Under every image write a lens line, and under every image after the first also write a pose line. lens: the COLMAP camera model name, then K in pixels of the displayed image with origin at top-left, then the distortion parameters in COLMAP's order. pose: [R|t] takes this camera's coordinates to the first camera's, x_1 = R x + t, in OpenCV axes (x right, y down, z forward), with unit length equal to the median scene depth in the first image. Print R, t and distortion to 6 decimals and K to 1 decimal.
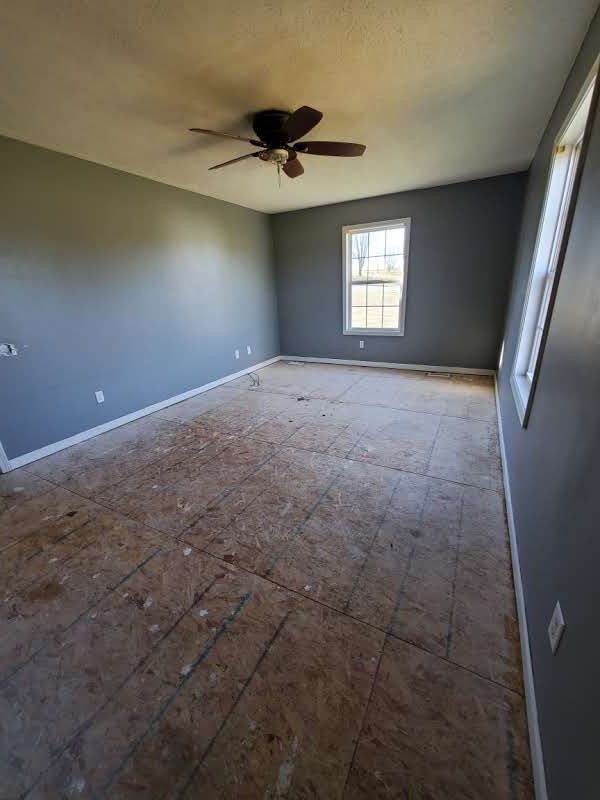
lens RADIAL K [[316.3, 0, 304.1], [0, 316.3, 405.4], [0, 0, 1]] dist [-0.002638, -0.000361]
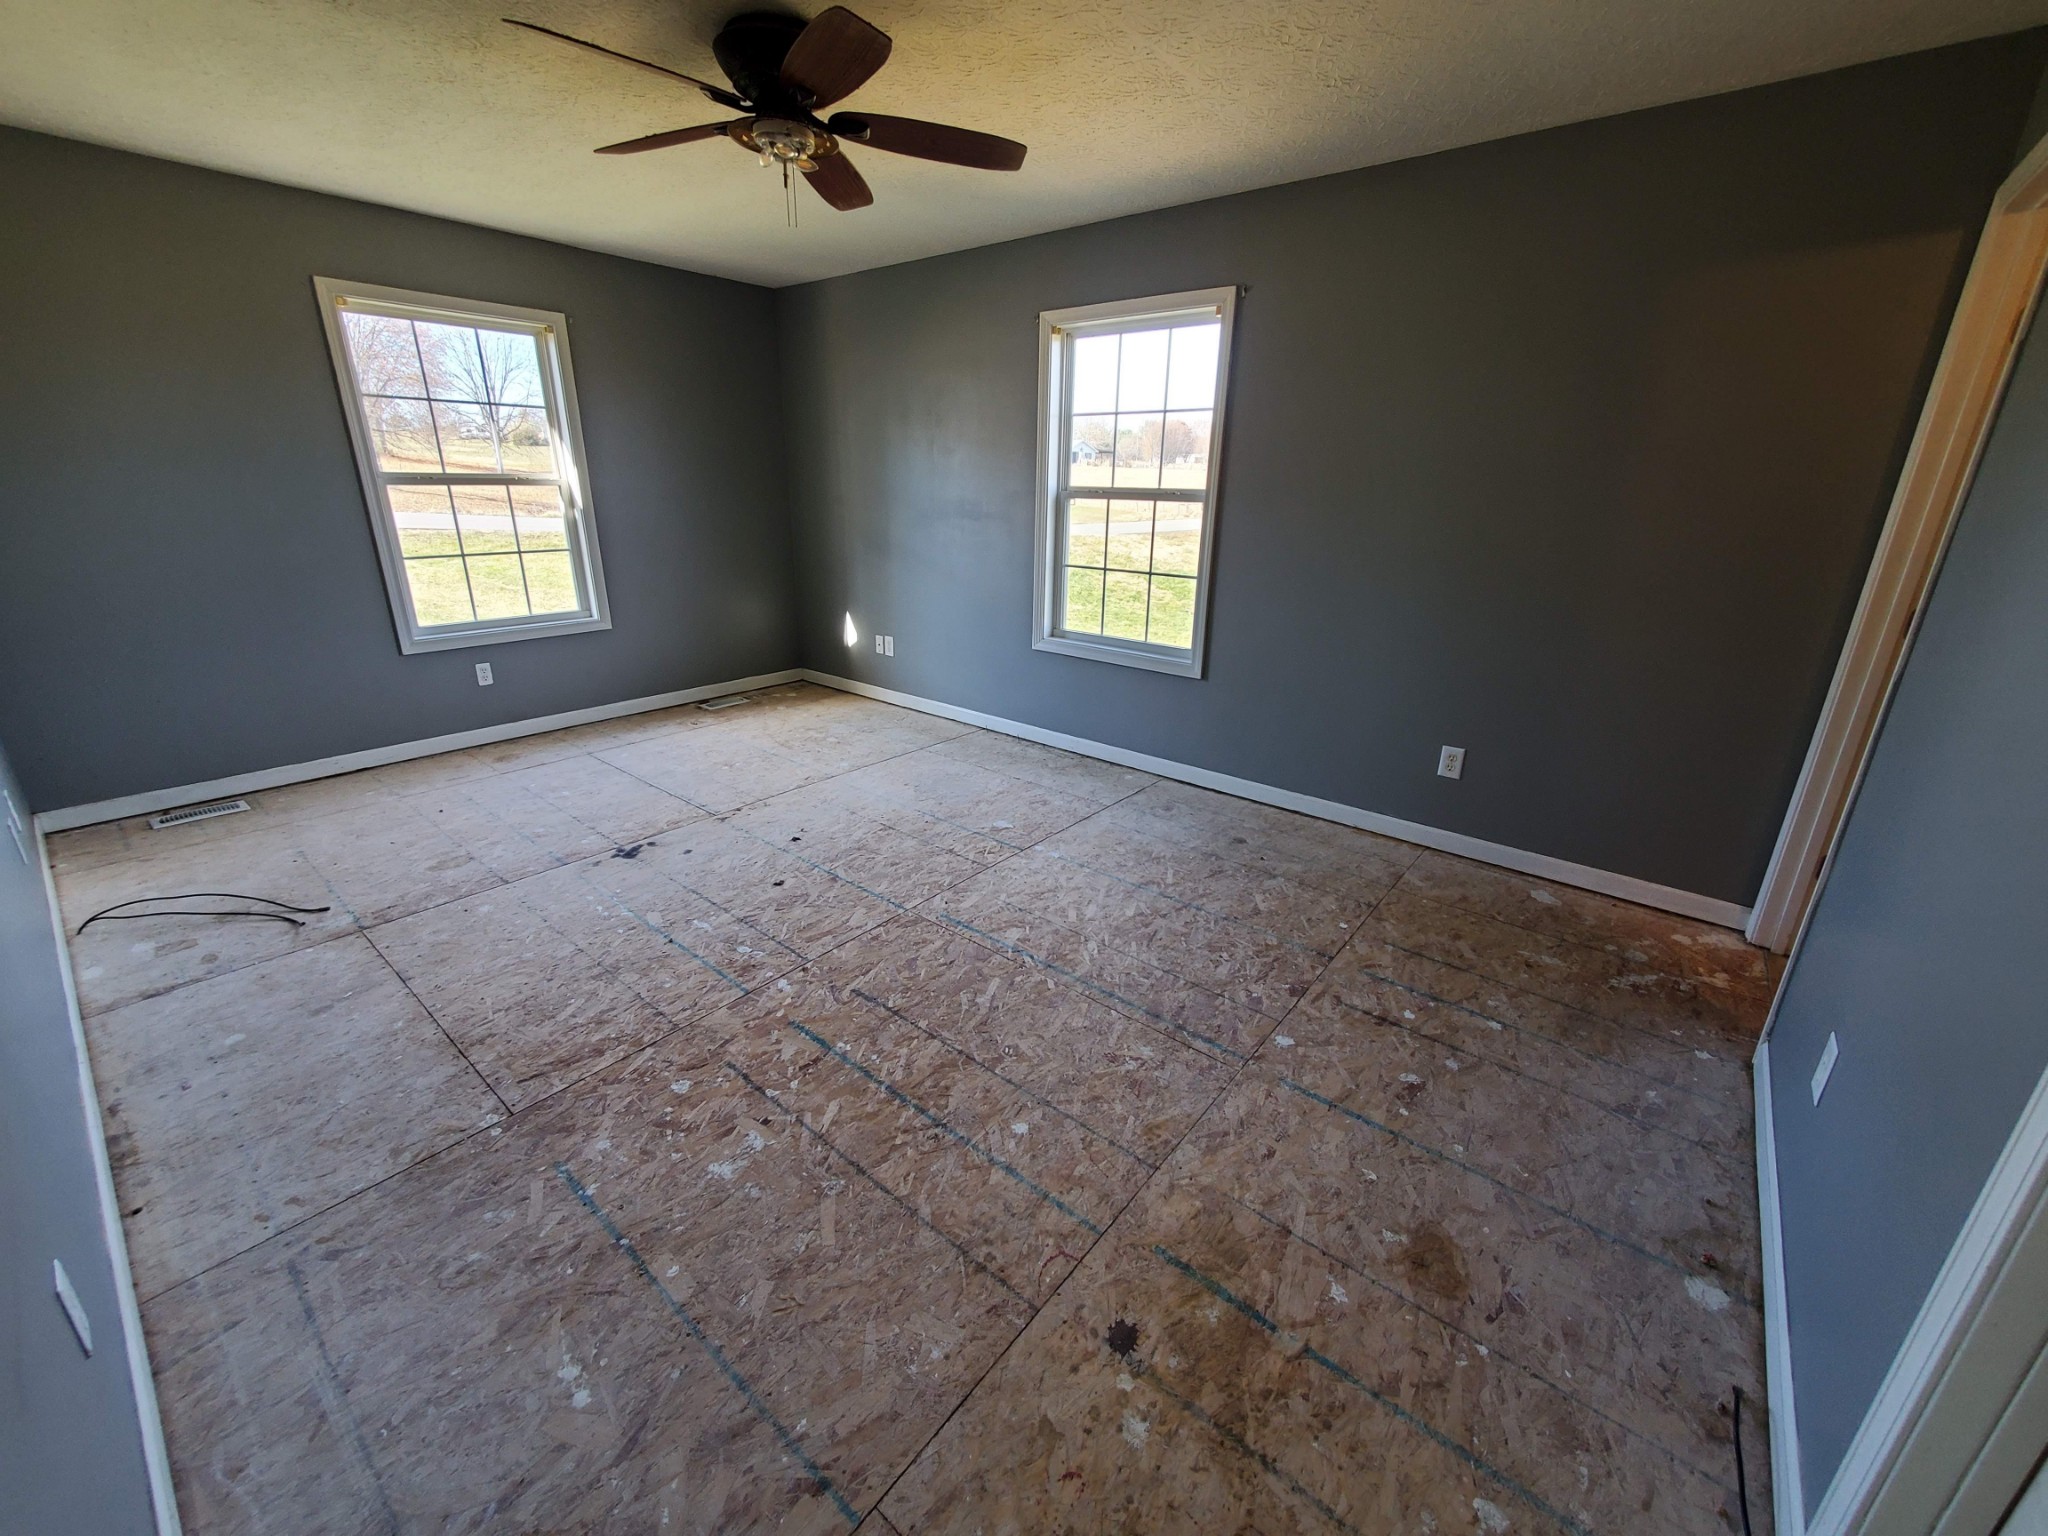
lens RADIAL K [[817.7, 0, 1024.0], [0, 817.7, 768.0], [0, 0, 1]] dist [0.001538, -0.000069]
pose [[0.195226, -0.283933, 0.938759, -0.831501], [0.320894, 0.922985, 0.212428, -0.178244], [-0.926776, 0.259770, 0.271303, 0.505382]]
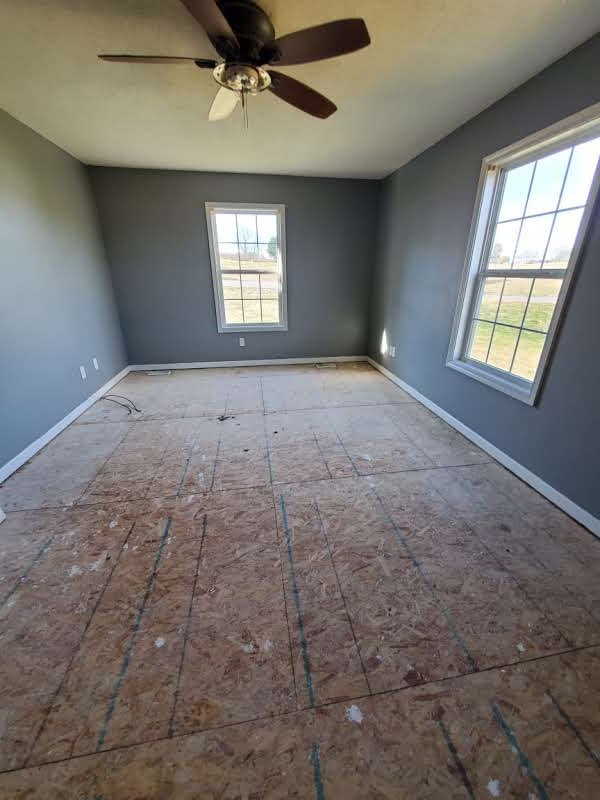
lens RADIAL K [[316.3, 0, 304.1], [0, 316.3, 405.4], [0, 0, 1]] dist [-0.002638, -0.000361]
pose [[0.794334, -0.195138, 0.575286, -0.373511], [0.179573, 0.980108, 0.084508, -0.103367], [-0.580333, 0.036178, 0.813575, 0.297834]]
